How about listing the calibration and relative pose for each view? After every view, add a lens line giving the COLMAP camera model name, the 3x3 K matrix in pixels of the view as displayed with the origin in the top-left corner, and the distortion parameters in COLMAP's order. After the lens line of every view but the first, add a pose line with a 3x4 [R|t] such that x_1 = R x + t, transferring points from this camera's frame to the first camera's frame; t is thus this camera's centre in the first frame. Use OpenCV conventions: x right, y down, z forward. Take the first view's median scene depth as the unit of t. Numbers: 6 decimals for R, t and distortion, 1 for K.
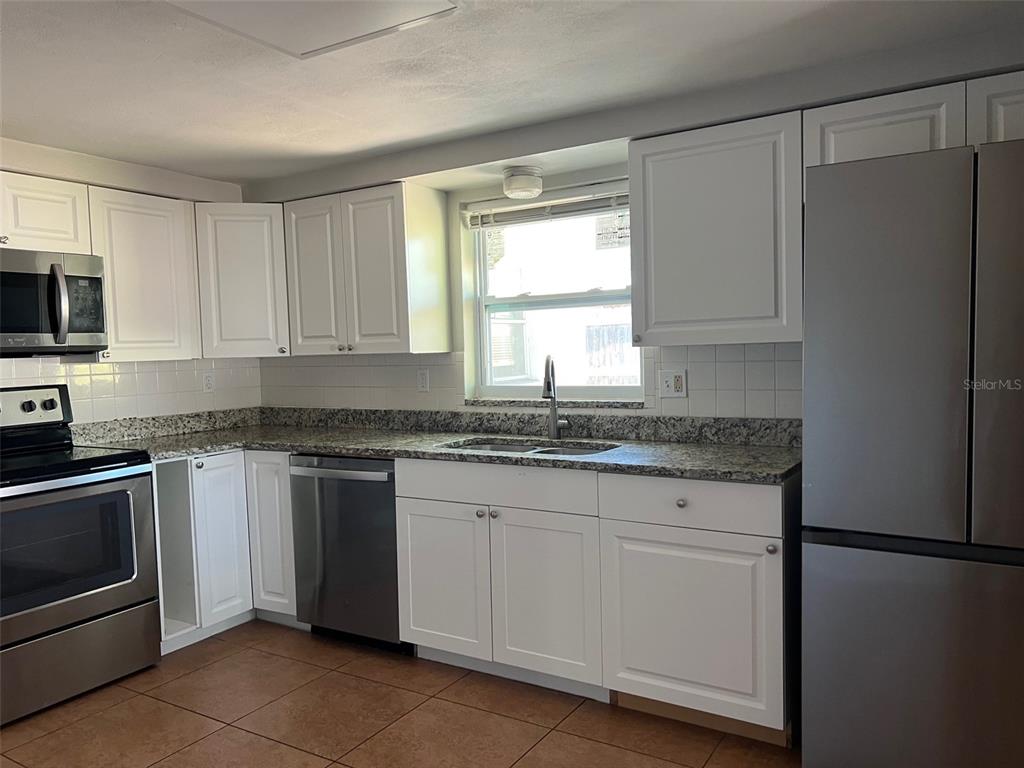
lens RADIAL K [[774.1, 0, 512.6], [0, 774.1, 384.4], [0, 0, 1]] dist [0.061981, -0.056412]
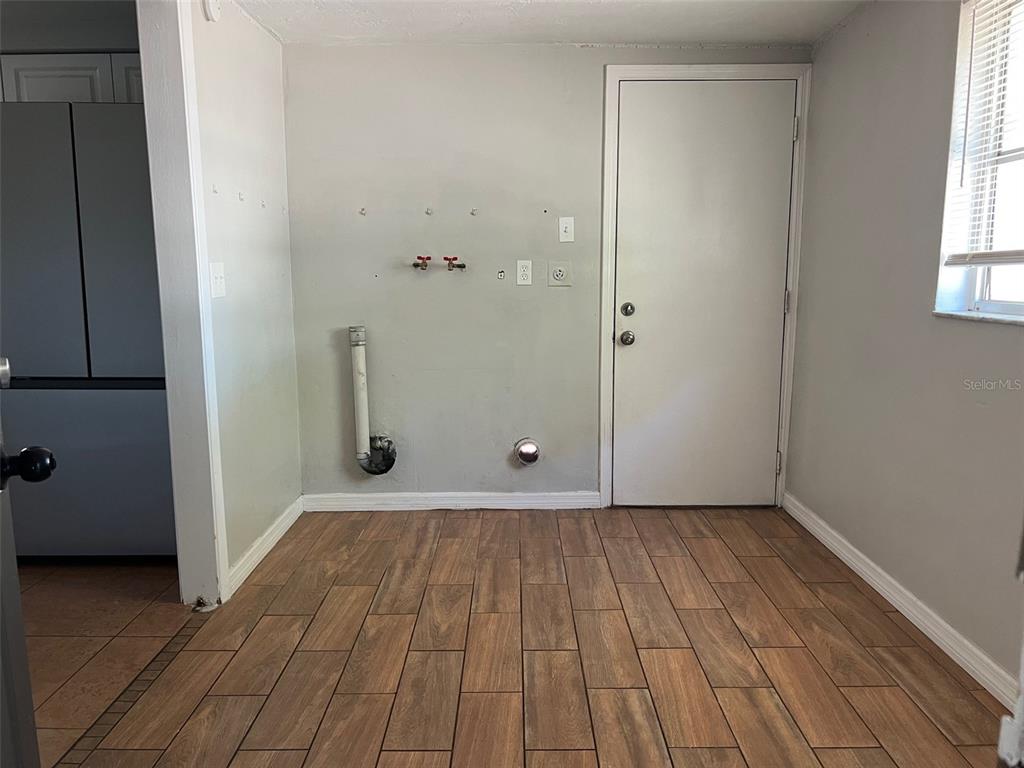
lens RADIAL K [[774.1, 0, 511.2], [0, 774.1, 384.2], [0, 0, 1]] dist [0.061981, -0.056412]
pose [[0.849289, -0.060495, 0.524451, 0.378757], [0.017608, 0.996106, 0.086386, 0.079758], [-0.527634, -0.064132, 0.847047, -0.533798]]
